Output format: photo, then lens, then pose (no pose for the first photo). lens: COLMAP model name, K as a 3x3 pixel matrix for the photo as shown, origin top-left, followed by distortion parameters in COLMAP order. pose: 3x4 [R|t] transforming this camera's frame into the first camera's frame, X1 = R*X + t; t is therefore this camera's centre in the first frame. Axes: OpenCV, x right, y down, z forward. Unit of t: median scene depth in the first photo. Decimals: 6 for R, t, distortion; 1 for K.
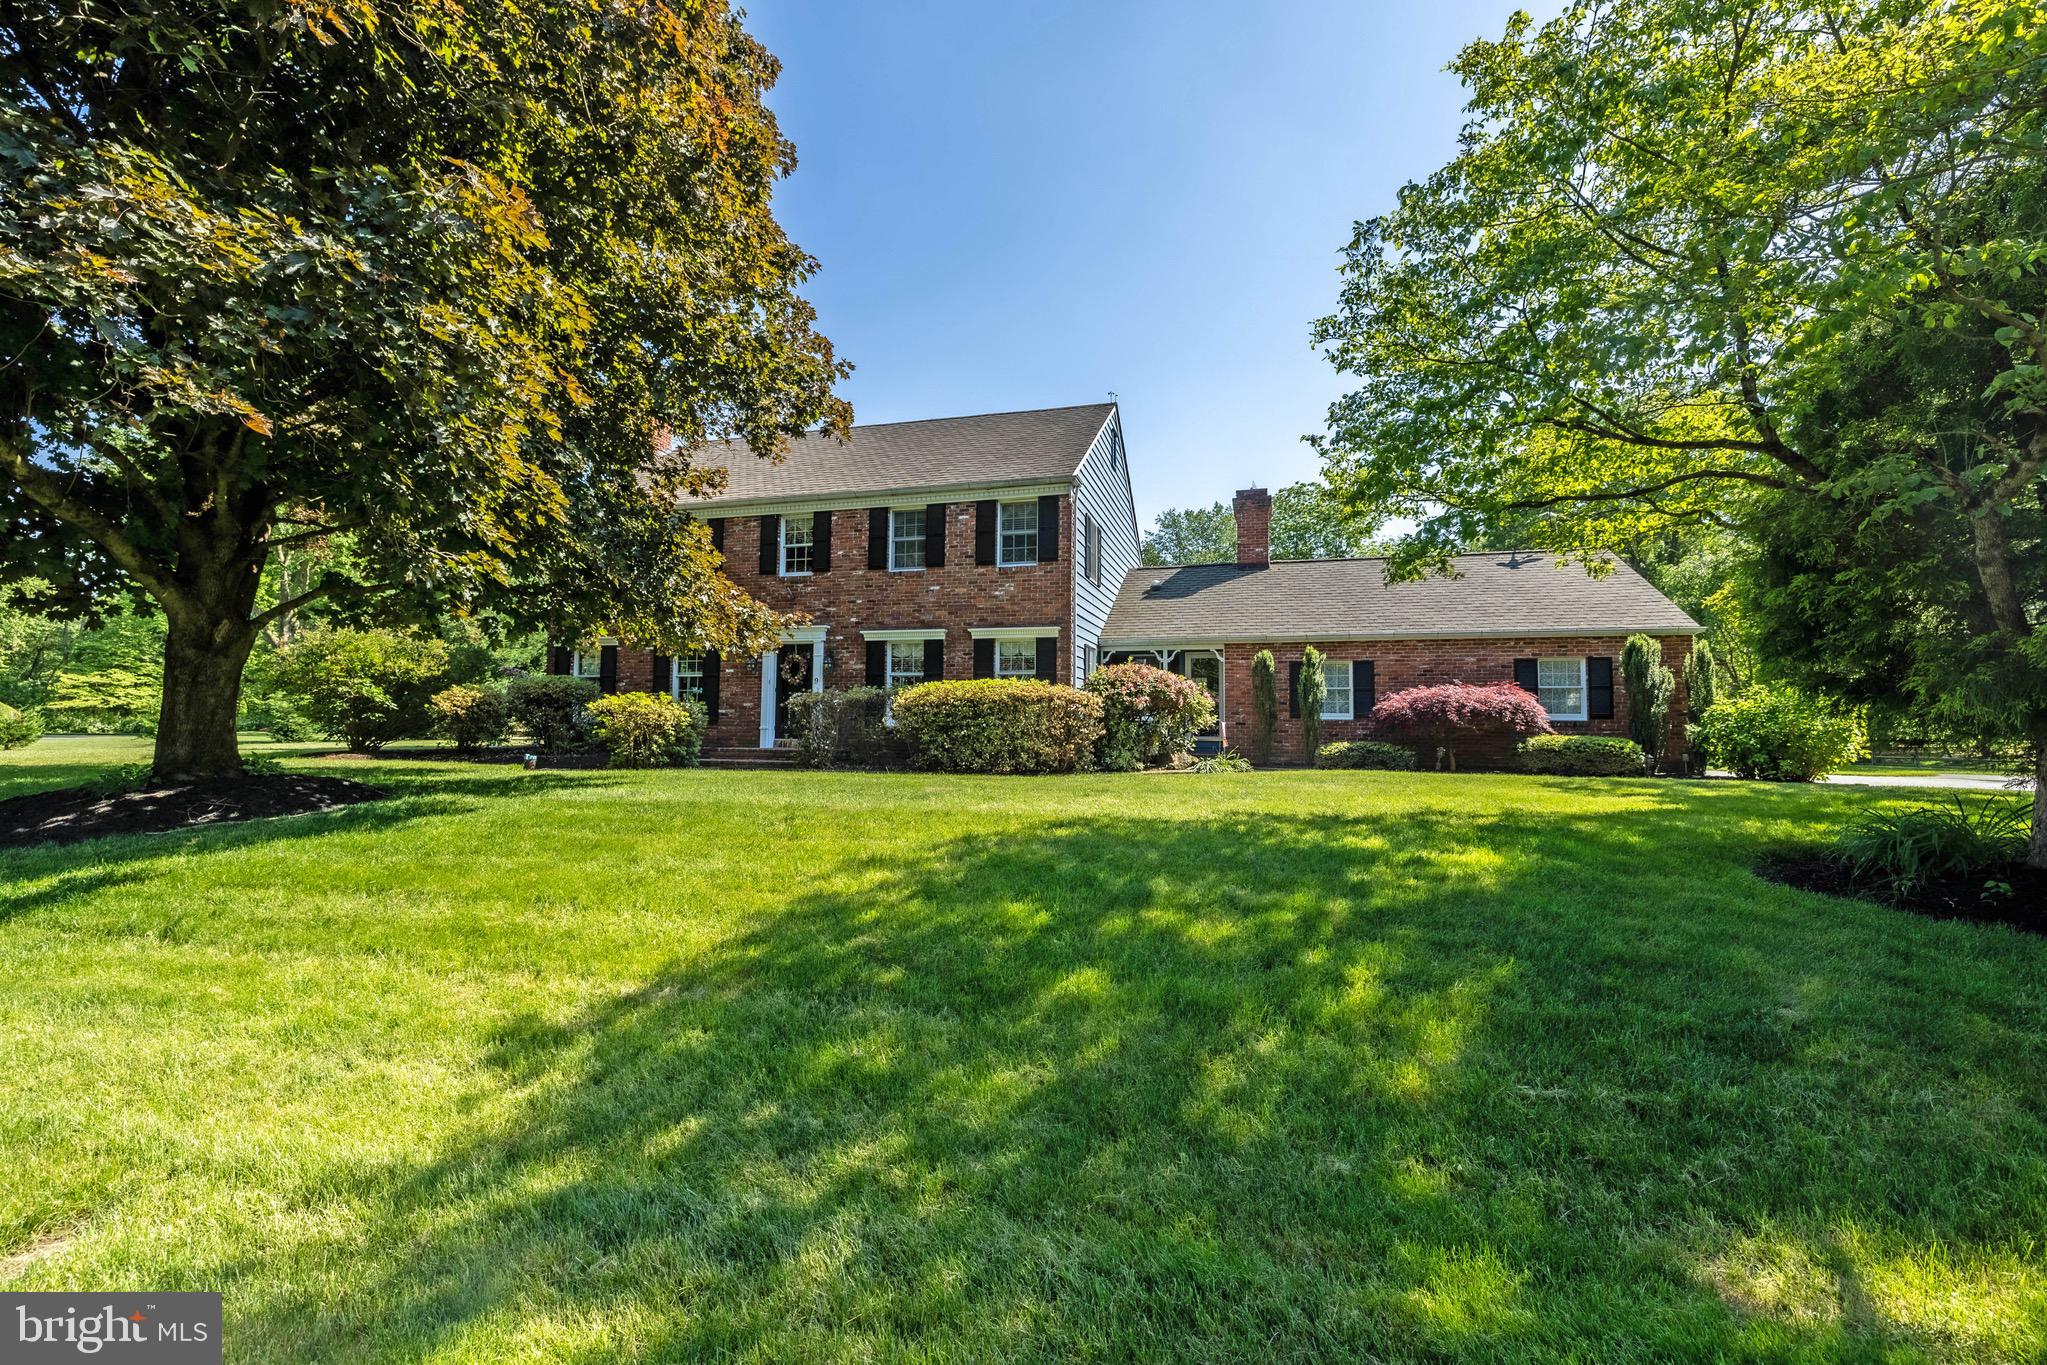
lens RADIAL K [[847.6, 0, 1025.5], [0, 847.6, 687.0], [0, 0, 1]] dist [-0.000117, -0.000388]
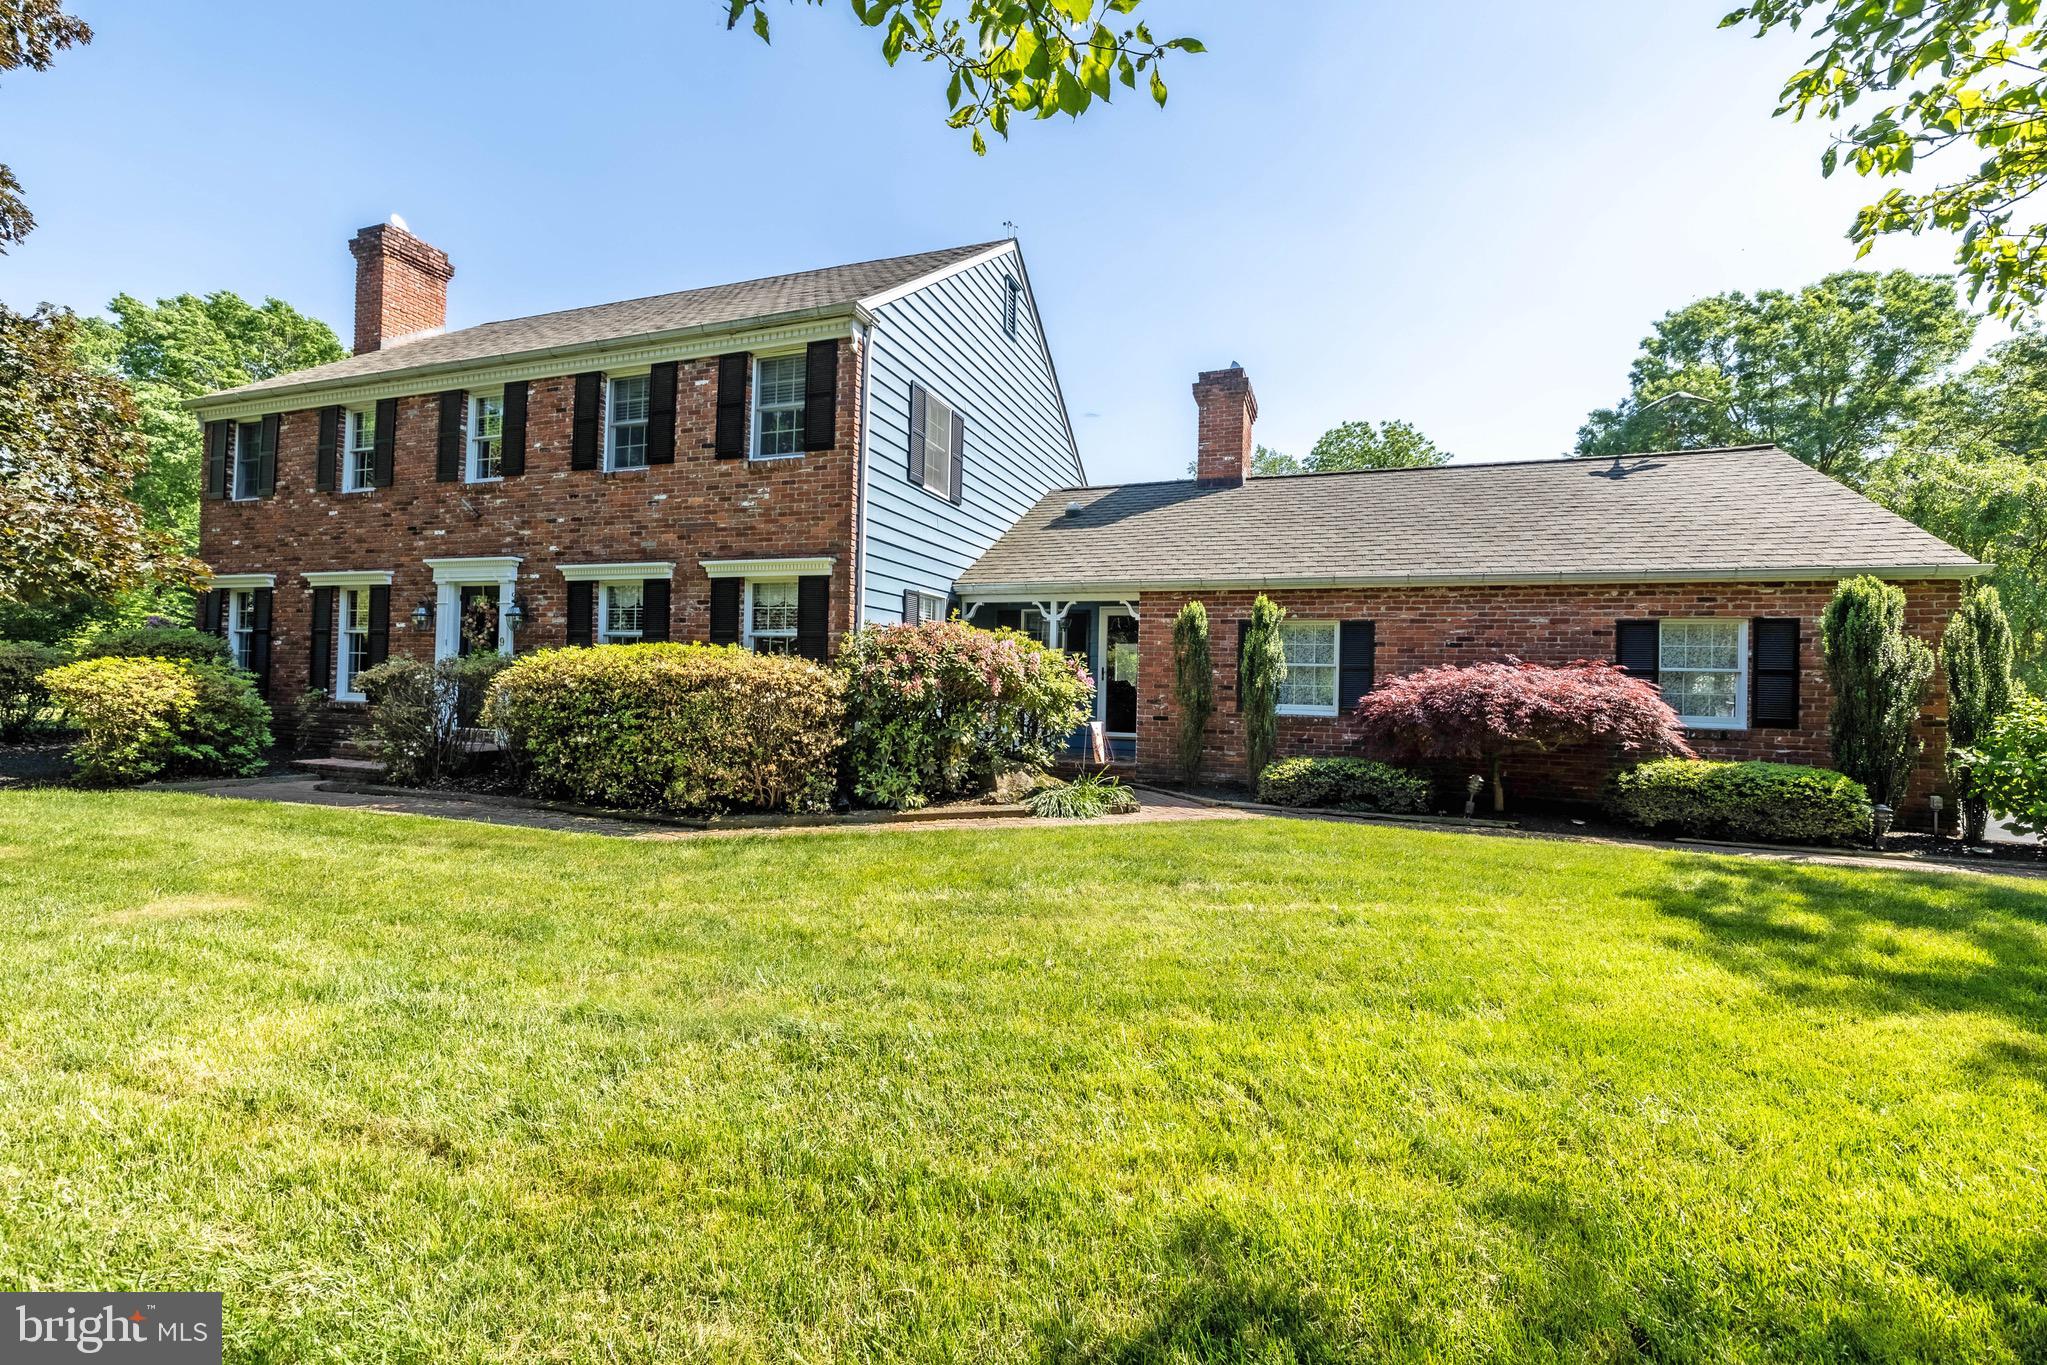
lens RADIAL K [[847.6, 0, 1022.4], [0, 847.6, 676.5], [0, 0, 1]] dist [-0.000117, -0.000388]
pose [[0.997161, 0.016556, -0.073456, 0.217532], [-0.013993, 0.999280, 0.035269, -0.009360], [0.073987, -0.034141, 0.996675, 0.396386]]
